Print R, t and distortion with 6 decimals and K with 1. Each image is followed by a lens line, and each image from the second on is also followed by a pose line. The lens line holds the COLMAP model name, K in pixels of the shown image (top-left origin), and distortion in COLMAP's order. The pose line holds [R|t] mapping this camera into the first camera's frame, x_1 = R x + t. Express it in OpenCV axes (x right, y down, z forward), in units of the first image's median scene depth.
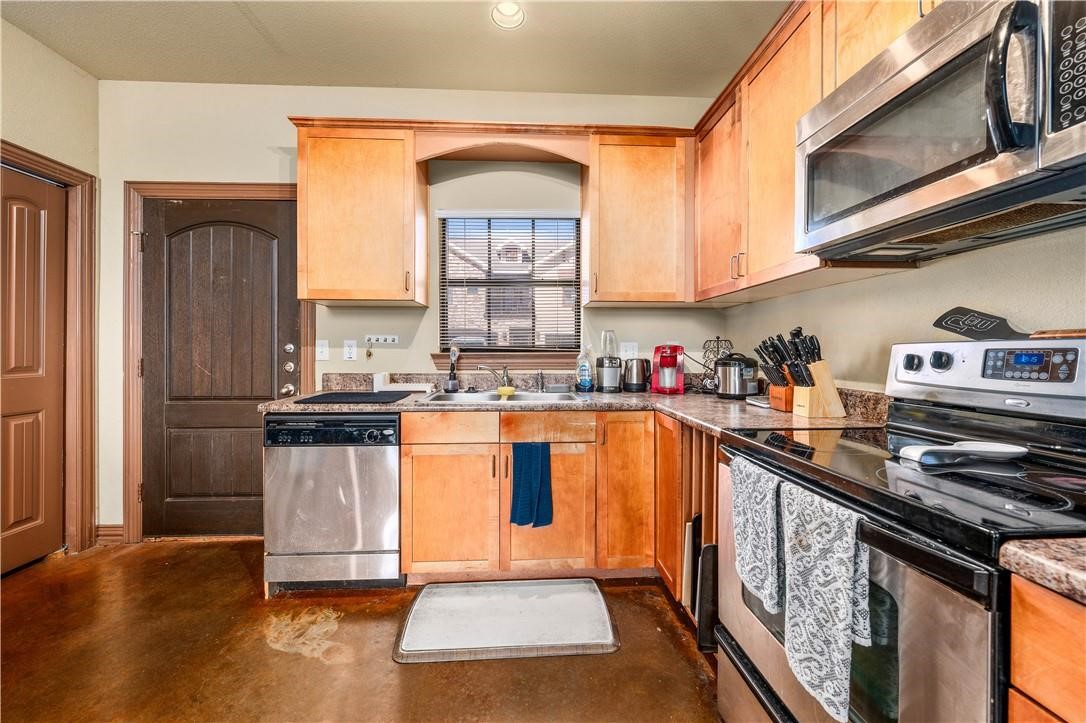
lens RADIAL K [[418.4, 0, 543.3], [0, 418.4, 352.7], [0, 0, 1]] dist [-0.003423, 0.000153]
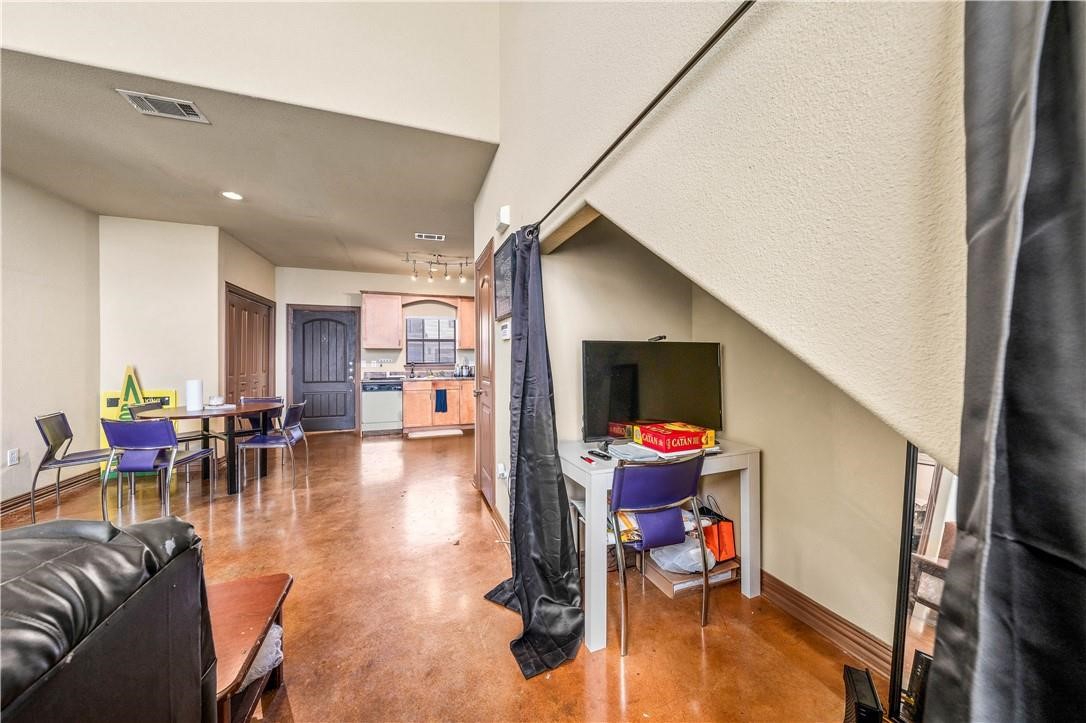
lens RADIAL K [[372.5, 0, 544.9], [0, 372.5, 362.7], [0, 0, 1]] dist [-0.002295, 0.000368]
pose [[0.955819, -0.005517, 0.293904, -0.111629], [0.006786, 0.999972, -0.003300, 0.001101], [-0.293878, 0.005148, 0.955829, -2.282753]]
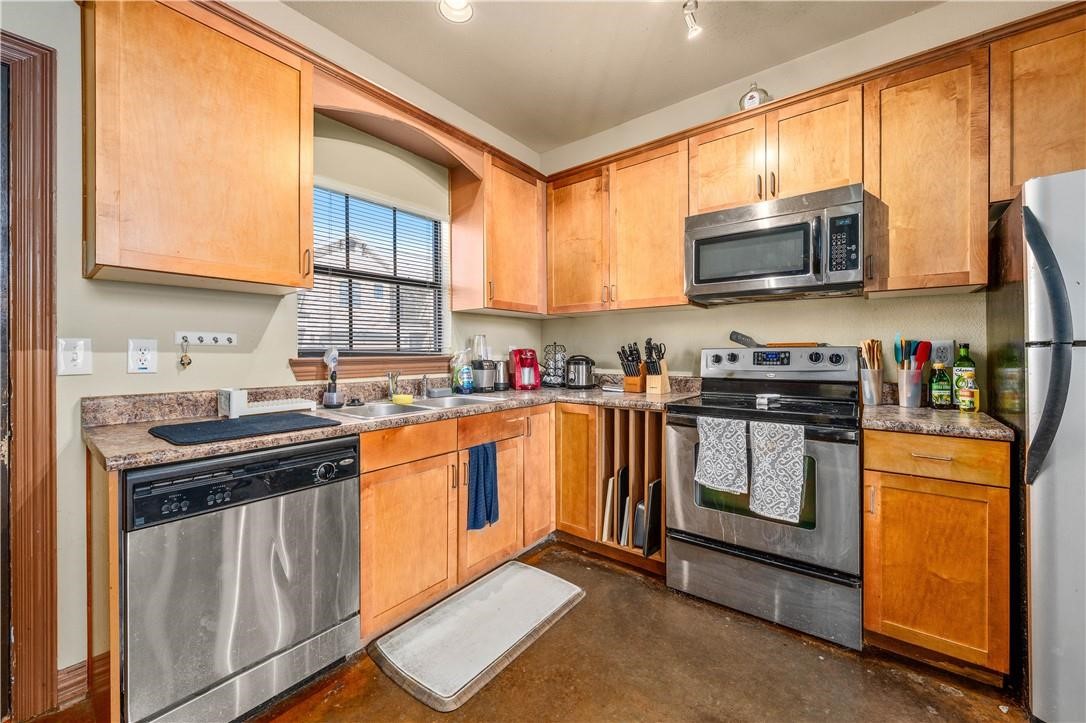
lens RADIAL K [[418.4, 0, 550.9], [0, 418.4, 351.7], [0, 0, 1]] dist [-0.003423, 0.000153]
pose [[0.653237, -0.002647, 0.757149, -0.673145], [0.009443, 0.999945, -0.004651, -0.004438], [-0.757095, 0.010188, 0.653225, 0.203607]]
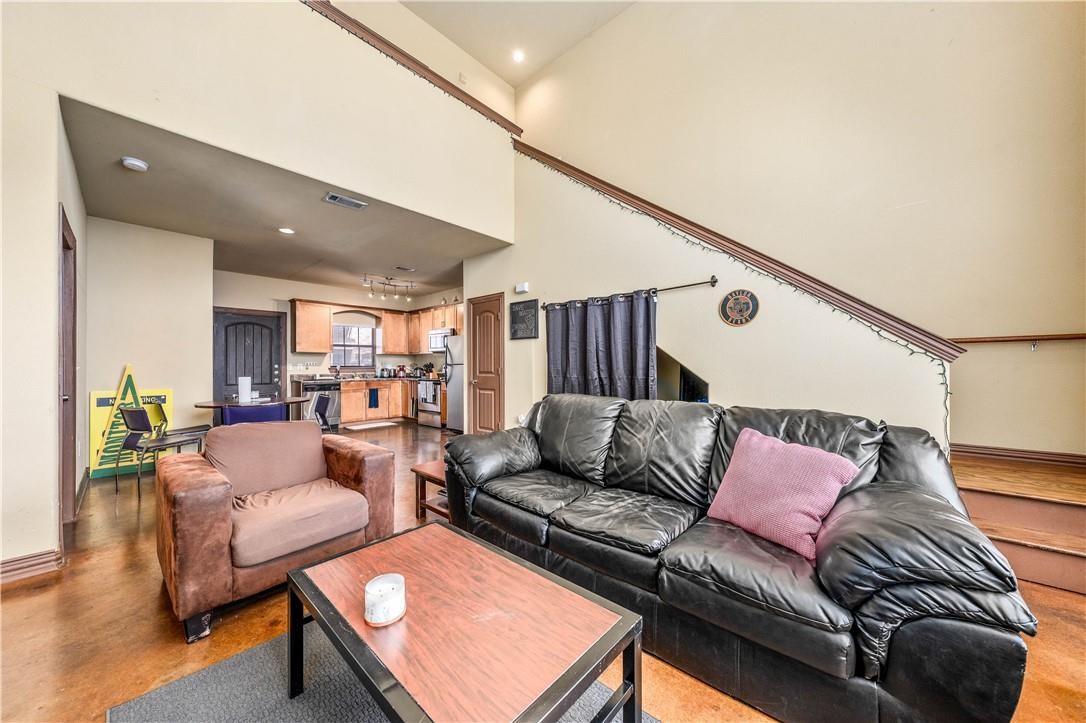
lens RADIAL K [[372.5, 0, 547.2], [0, 372.5, 364.4], [0, 0, 1]] dist [-0.002295, 0.000368]
pose [[0.699374, 0.000701, 0.714755, -1.449072], [0.011509, 0.999859, -0.012242, 0.037701], [-0.714663, 0.016788, 0.699267, -2.808218]]
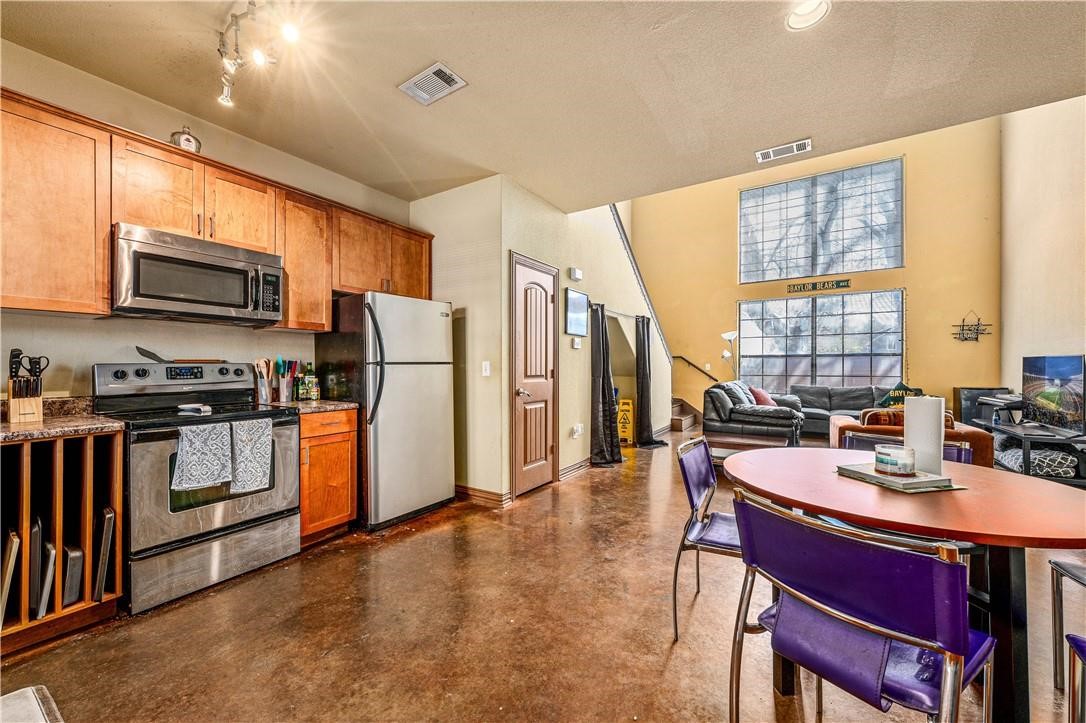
lens RADIAL K [[418.4, 0, 540.9], [0, 418.4, 364.9], [0, 0, 1]] dist [-0.003423, 0.000153]
pose [[-0.808472, 0.002364, 0.588530, -1.045131], [0.006347, 0.999969, 0.004701, -0.009703], [-0.588500, 0.007536, -0.808462, 0.876240]]
